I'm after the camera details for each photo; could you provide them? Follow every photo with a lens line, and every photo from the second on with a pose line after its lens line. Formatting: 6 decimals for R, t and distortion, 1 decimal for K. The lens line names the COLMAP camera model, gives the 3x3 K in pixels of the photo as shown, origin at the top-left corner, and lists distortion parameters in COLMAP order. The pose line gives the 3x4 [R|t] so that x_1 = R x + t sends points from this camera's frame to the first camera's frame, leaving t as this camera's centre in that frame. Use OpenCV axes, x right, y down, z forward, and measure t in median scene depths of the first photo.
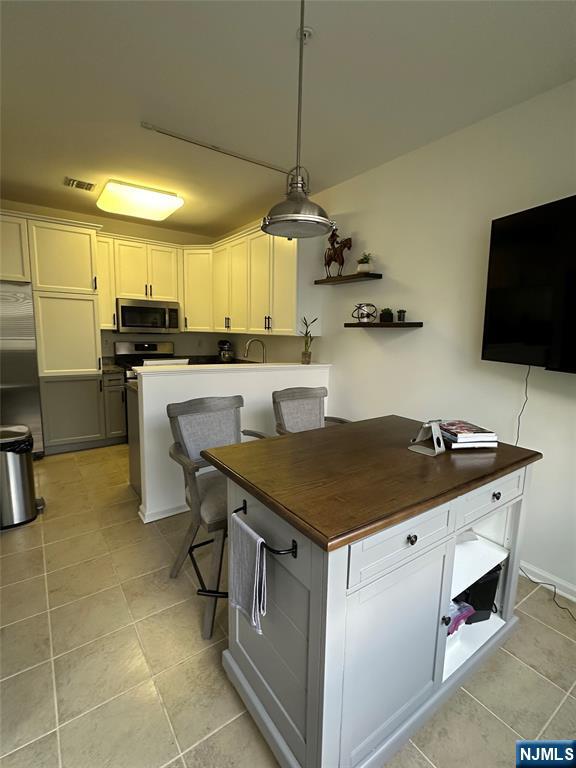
lens RADIAL K [[364.9, 0, 288.9], [0, 364.9, 382.3], [0, 0, 1]] dist [-0.010787, 0.003440]
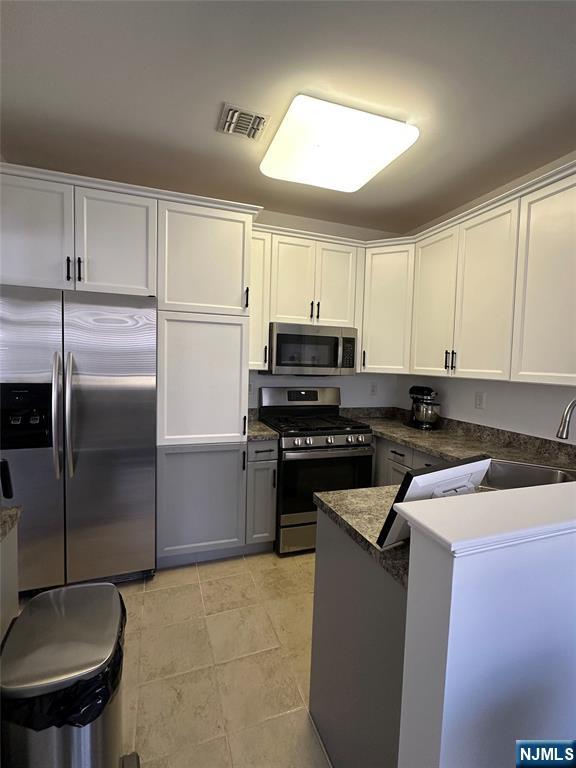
lens RADIAL K [[364.9, 0, 288.9], [0, 364.9, 384.0], [0, 0, 1]] dist [-0.010787, 0.003440]
pose [[0.962098, 0.021263, -0.271872, -0.269121], [-0.045142, 0.995619, -0.081880, -0.070720], [0.268940, 0.091049, 0.958844, 0.402559]]
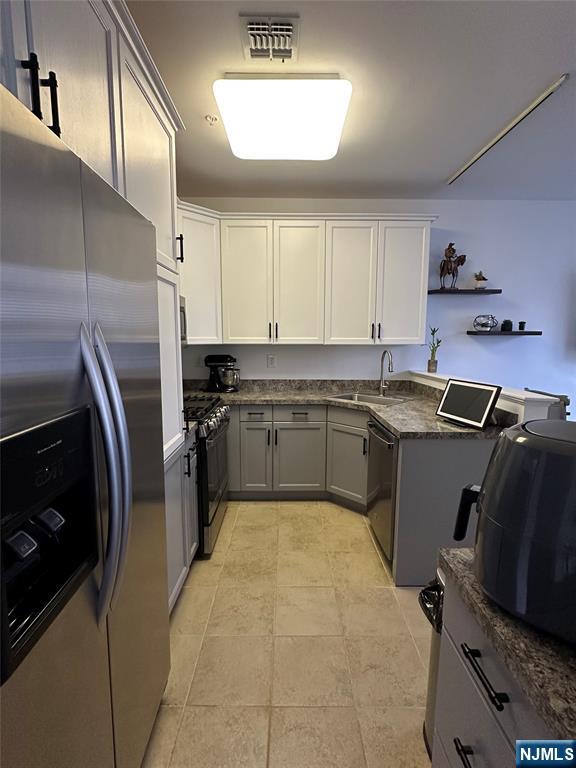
lens RADIAL K [[364.9, 0, 287.7], [0, 364.9, 386.0], [0, 0, 1]] dist [-0.010787, 0.003440]
pose [[0.571073, -0.129638, 0.810598, -0.785471], [0.128745, 0.989376, 0.067528, -0.104427], [-0.810741, 0.065797, 0.581696, 0.588726]]
